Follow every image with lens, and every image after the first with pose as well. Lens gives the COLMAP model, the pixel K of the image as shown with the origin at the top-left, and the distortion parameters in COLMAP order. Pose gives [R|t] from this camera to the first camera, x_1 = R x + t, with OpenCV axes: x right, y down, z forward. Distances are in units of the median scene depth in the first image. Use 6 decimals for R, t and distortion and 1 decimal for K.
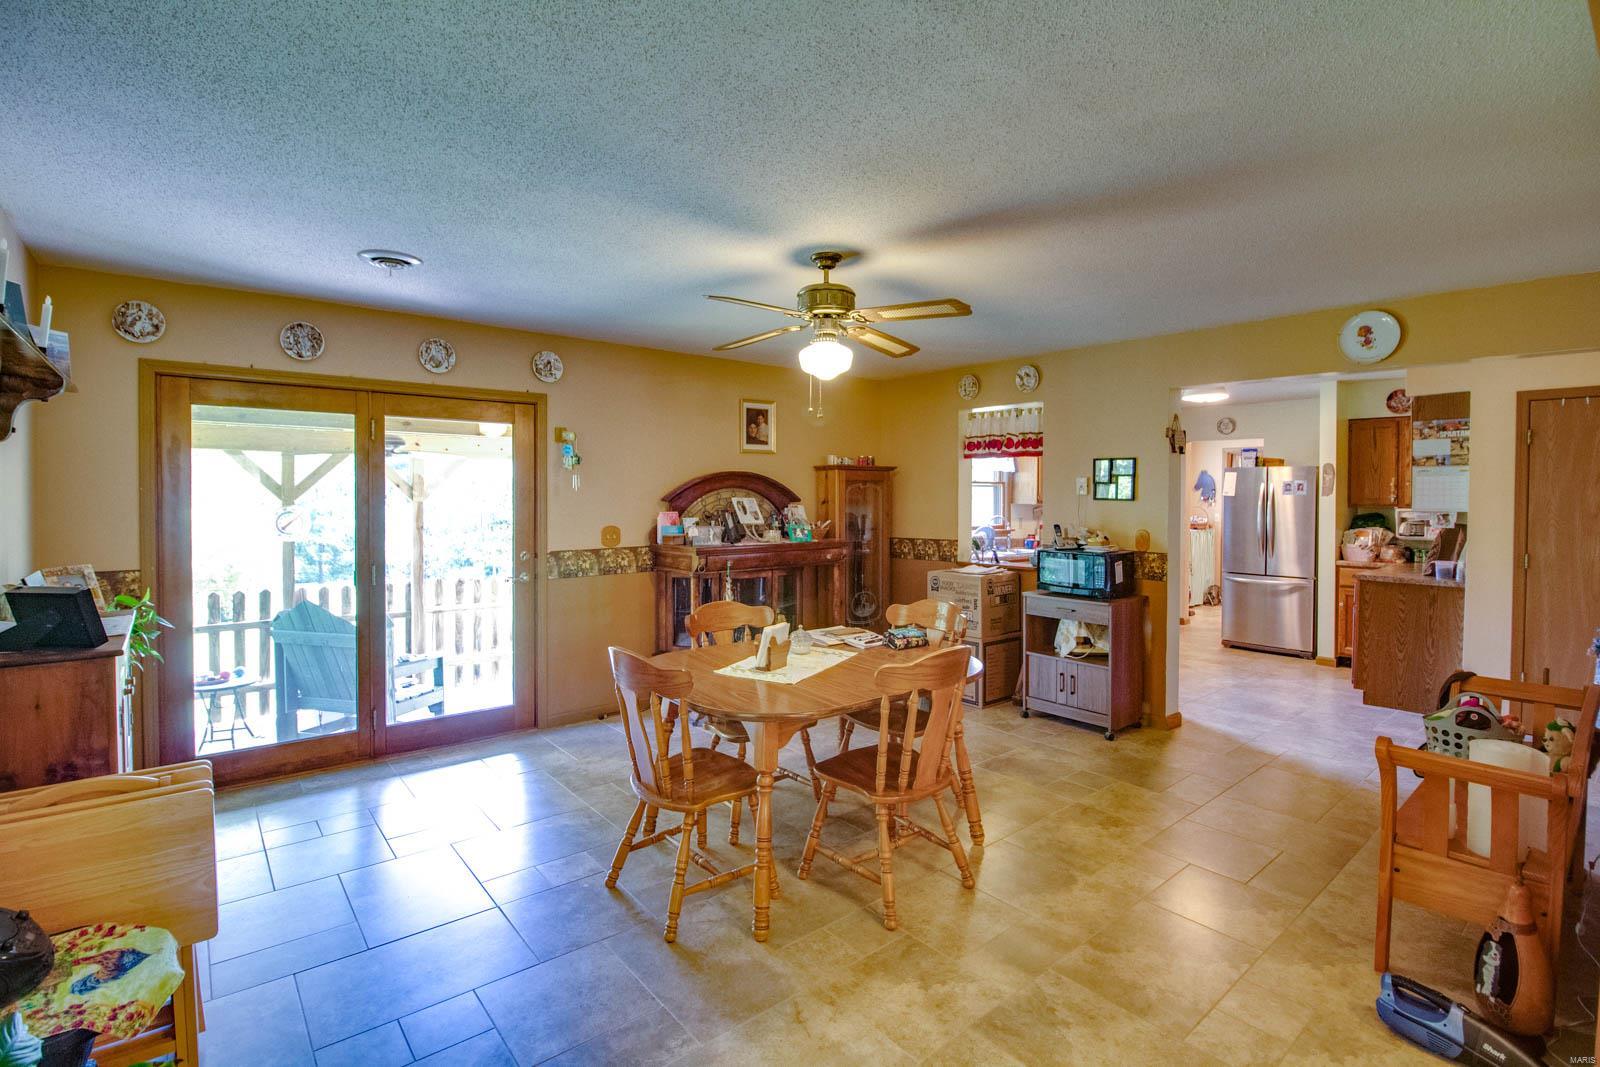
lens RADIAL K [[747.8, 0, 799.8], [0, 747.8, 510.4], [0, 0, 1]] dist [0.001453, -0.013650]
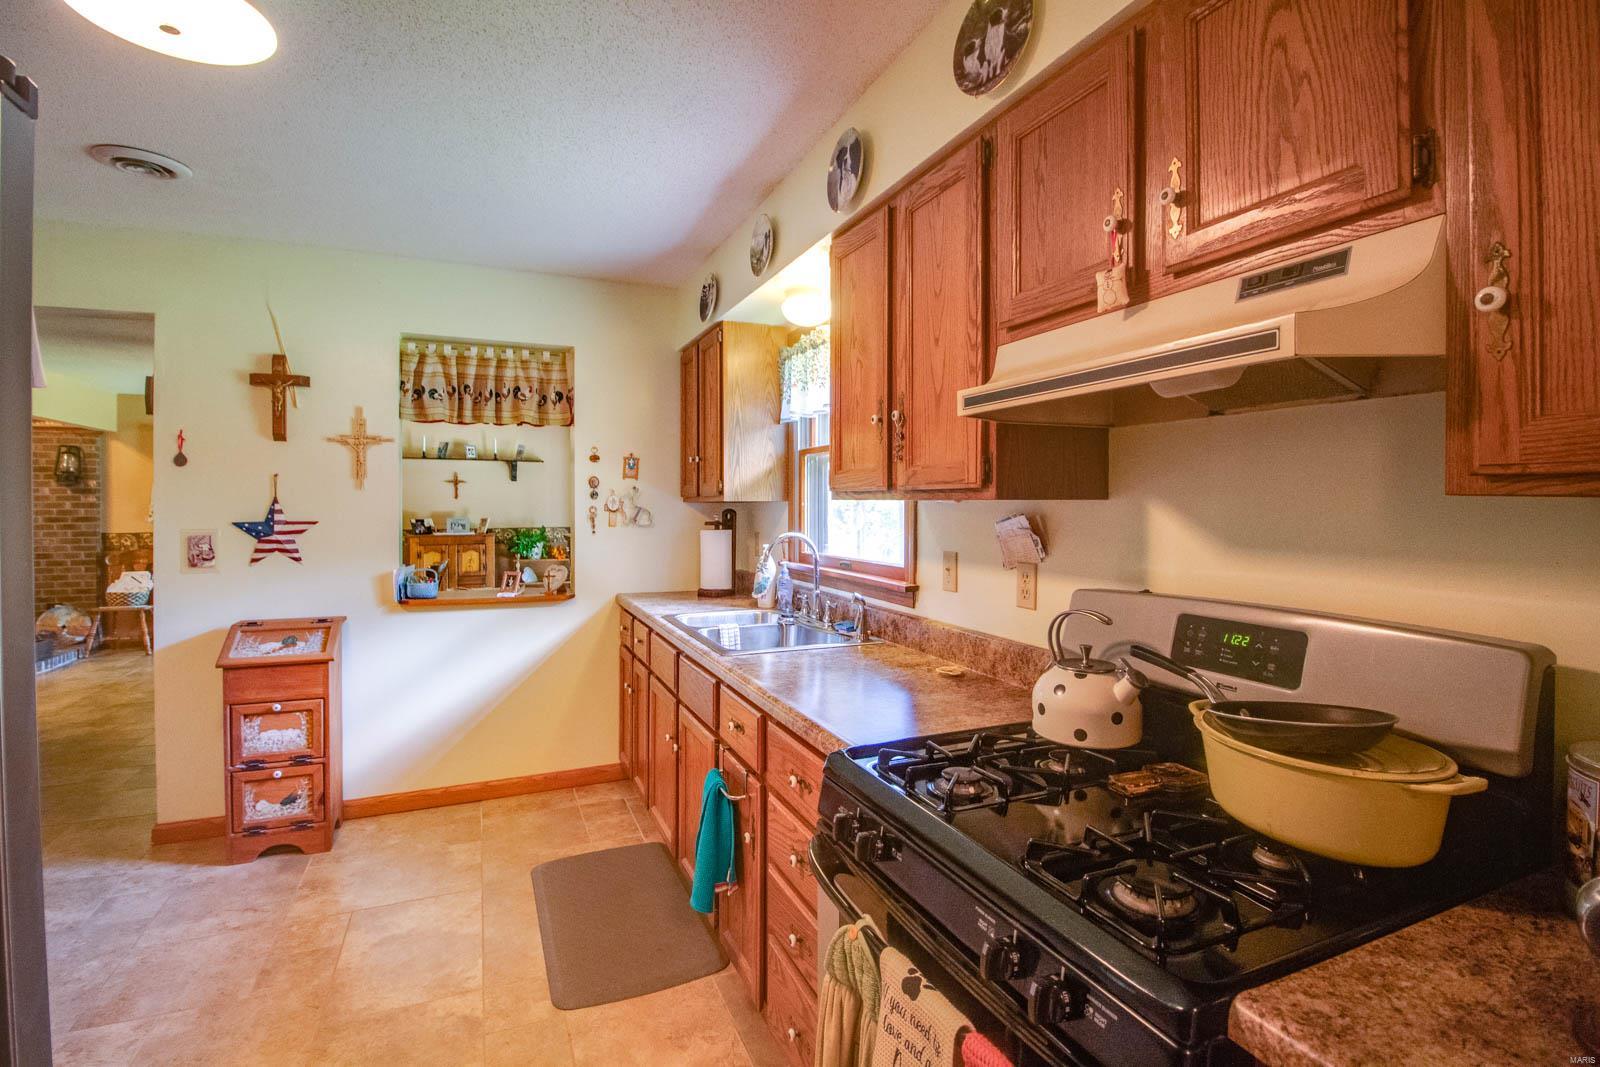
lens RADIAL K [[747.8, 0, 799.8], [0, 747.8, 510.4], [0, 0, 1]] dist [0.001453, -0.013650]
pose [[-0.280463, 0.004145, -0.959856, 0.962812], [-0.020080, 0.999746, 0.010185, -0.012105], [0.959655, 0.022131, -0.280309, 1.708026]]
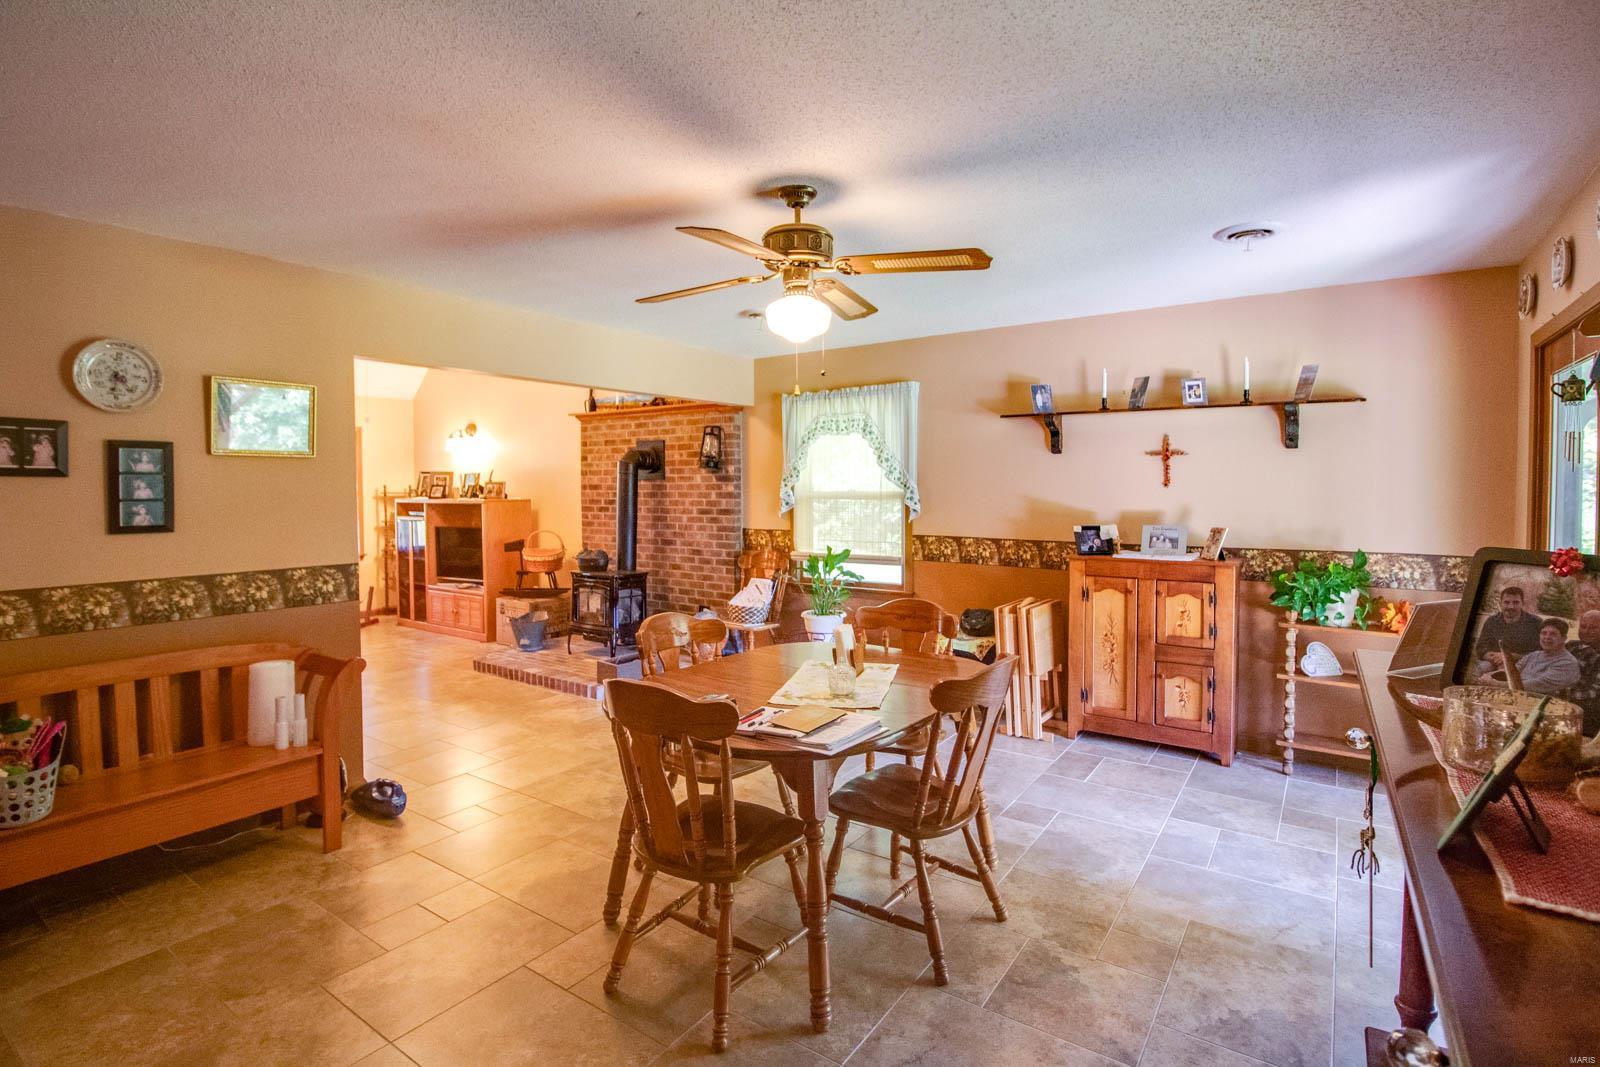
lens RADIAL K [[767.0, 0, 800.2], [0, 767.0, 507.7], [0, 0, 1]] dist [-0.004016, -0.000535]
pose [[-0.962842, 0.008535, -0.269930, 0.173513], [-0.005448, 0.998683, 0.051011, -0.024604], [0.270010, 0.050586, -0.961528, 1.208372]]
